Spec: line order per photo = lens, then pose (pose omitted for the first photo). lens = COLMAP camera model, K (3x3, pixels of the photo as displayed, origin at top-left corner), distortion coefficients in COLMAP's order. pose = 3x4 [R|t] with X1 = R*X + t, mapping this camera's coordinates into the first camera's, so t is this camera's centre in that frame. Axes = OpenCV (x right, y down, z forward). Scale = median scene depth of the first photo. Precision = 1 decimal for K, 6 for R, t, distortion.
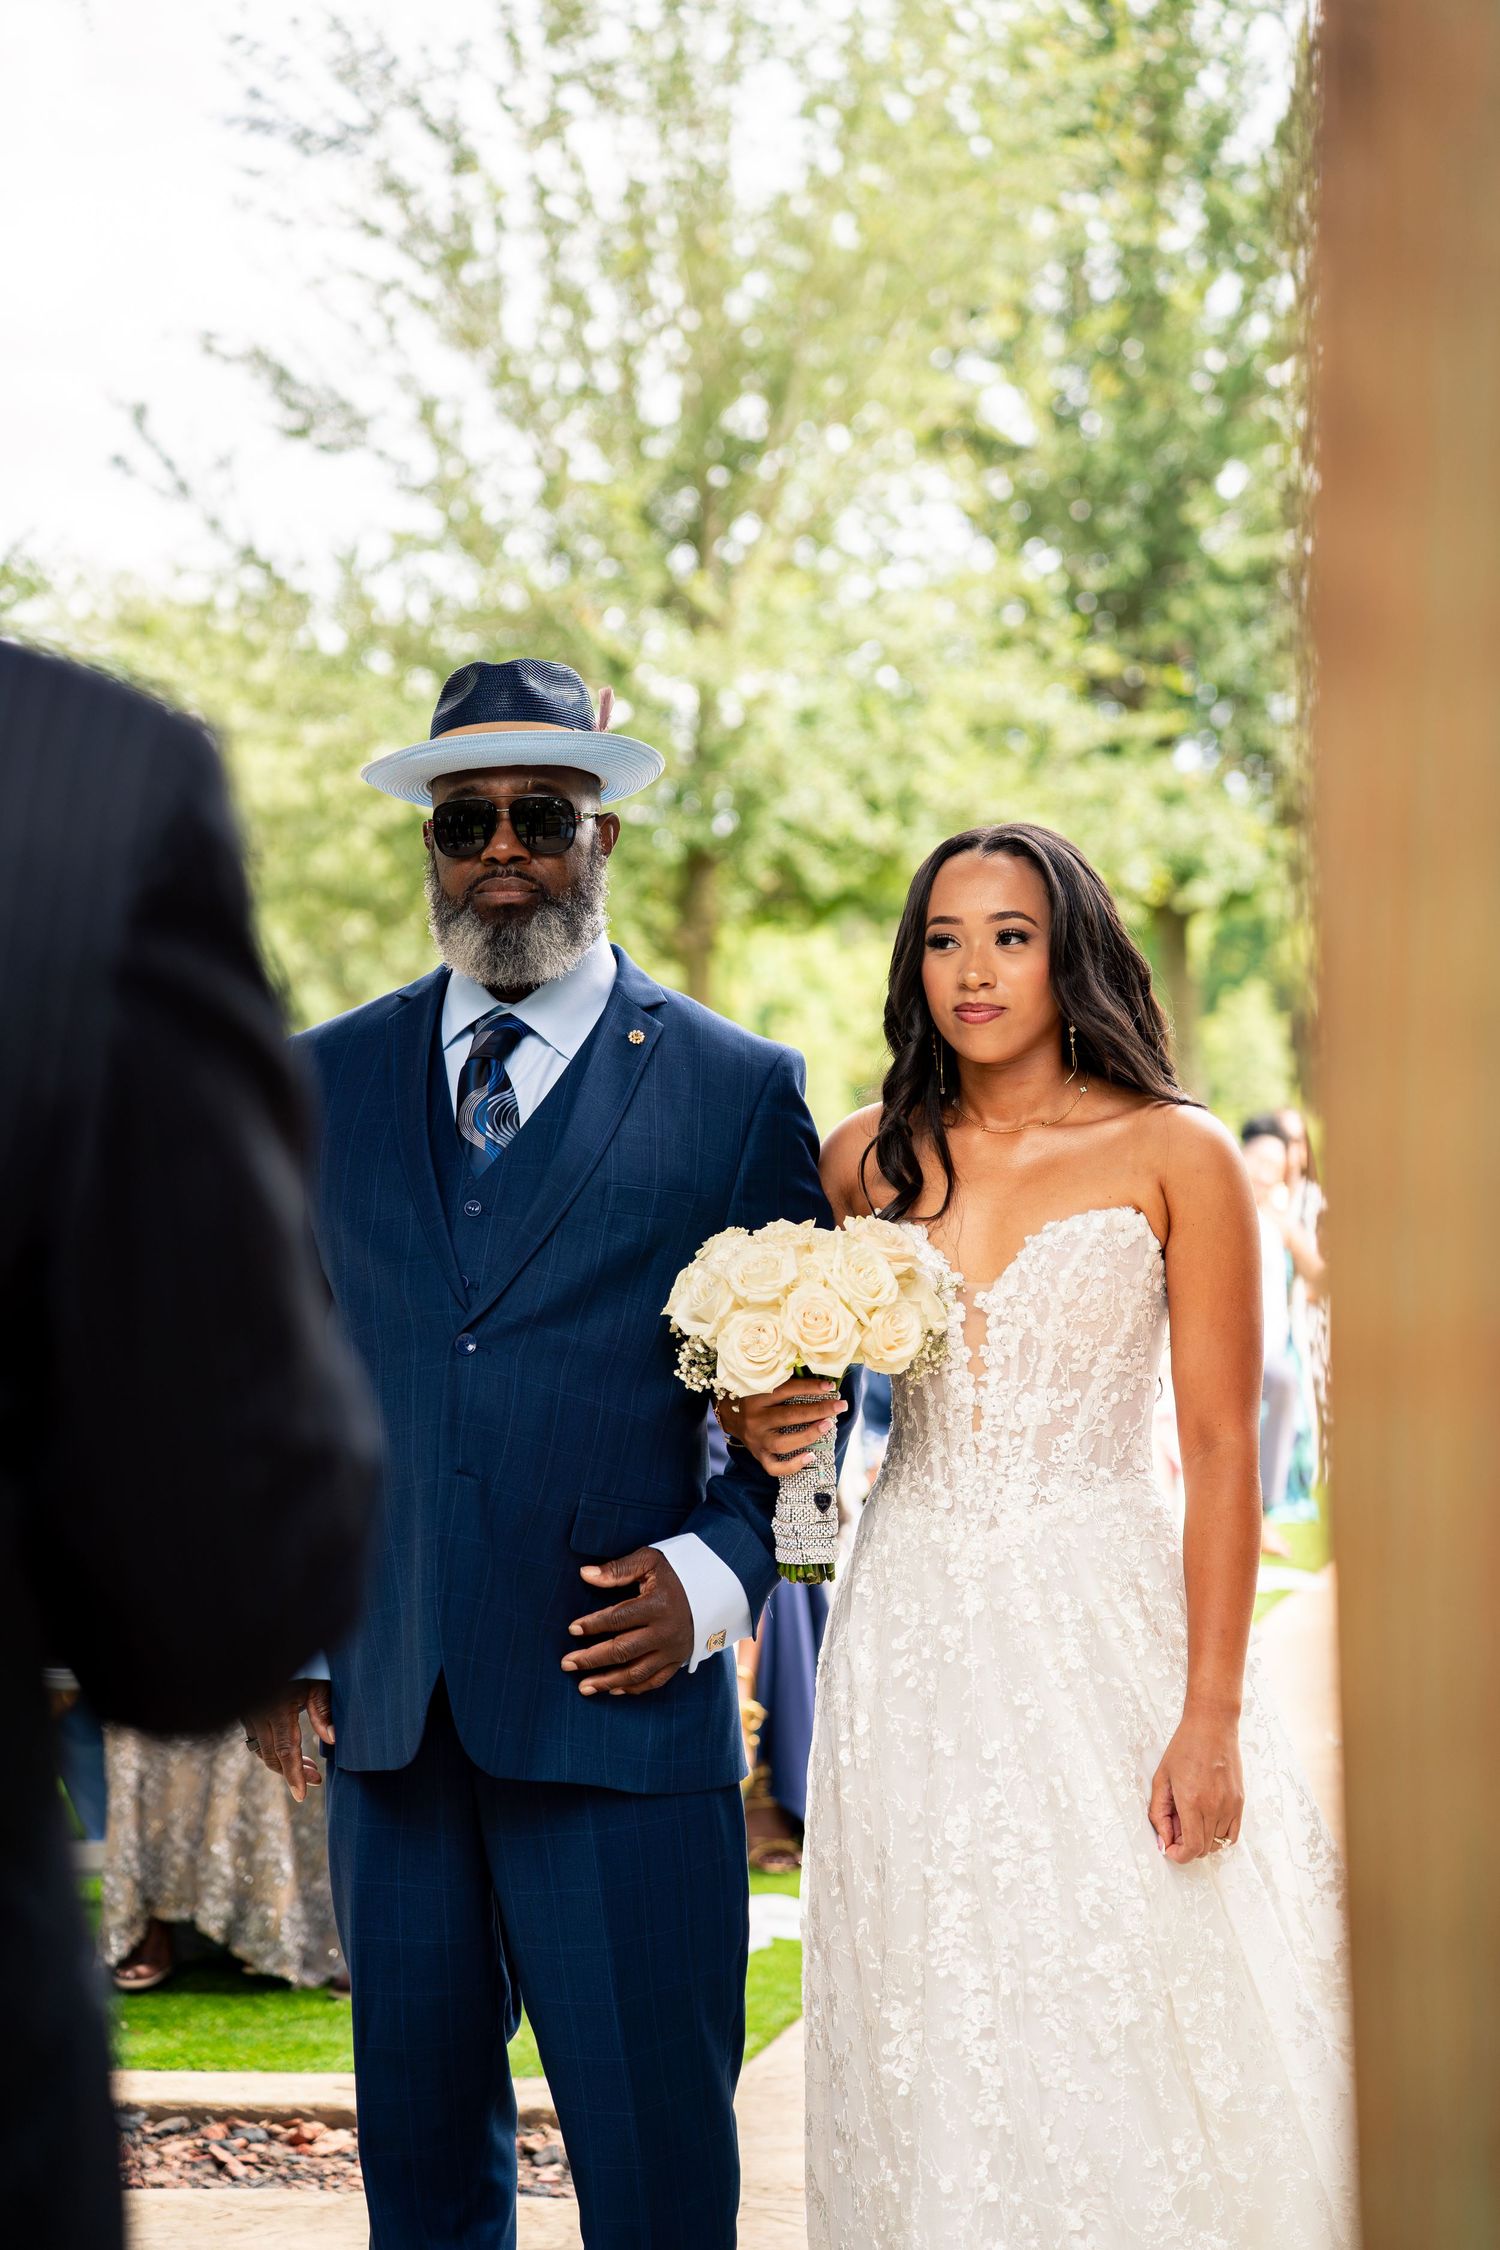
lens RADIAL K [[4850.8, 0, 750.0], [0, 4850.8, 1125.0], [0, 0, 1]] dist [0.065873, 0.801700]
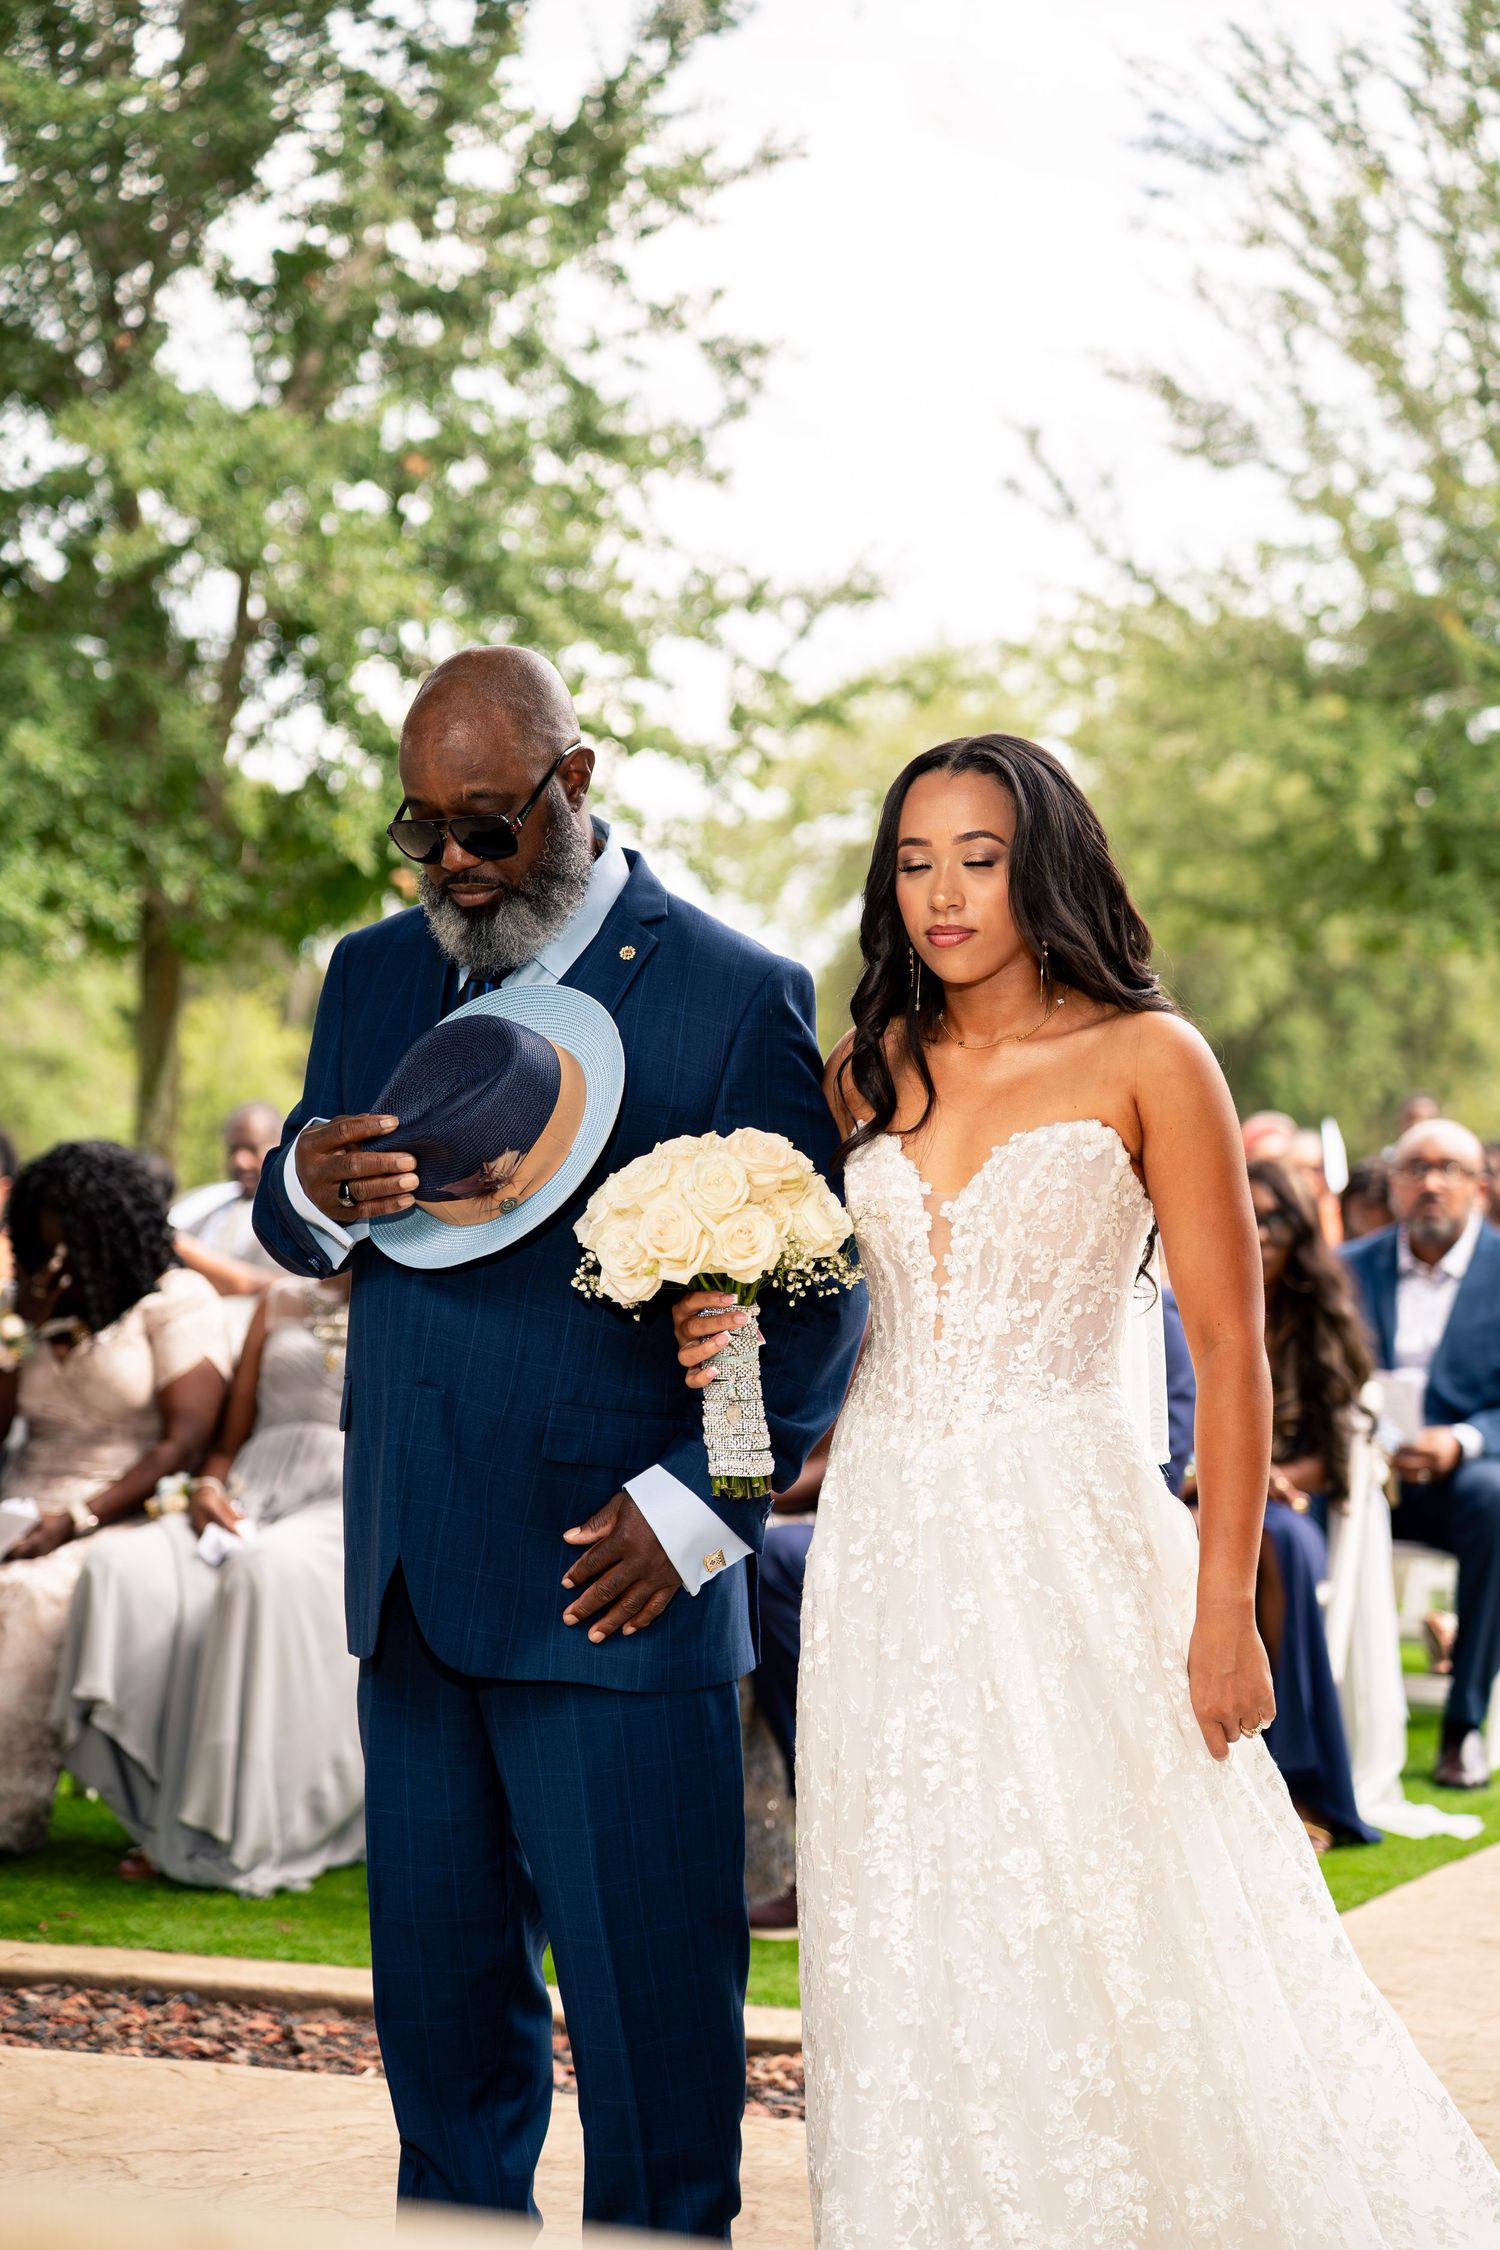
lens RADIAL K [[4876.7, 0, 750.0], [0, 4876.7, 1125.0], [0, 0, 1]] dist [0.111584, 0.391149]
pose [[0.971626, 0.000780, -0.236521, 0.248566], [-0.003090, 0.999951, -0.009397, 0.028075], [0.236502, 0.009861, 0.971581, 0.005696]]
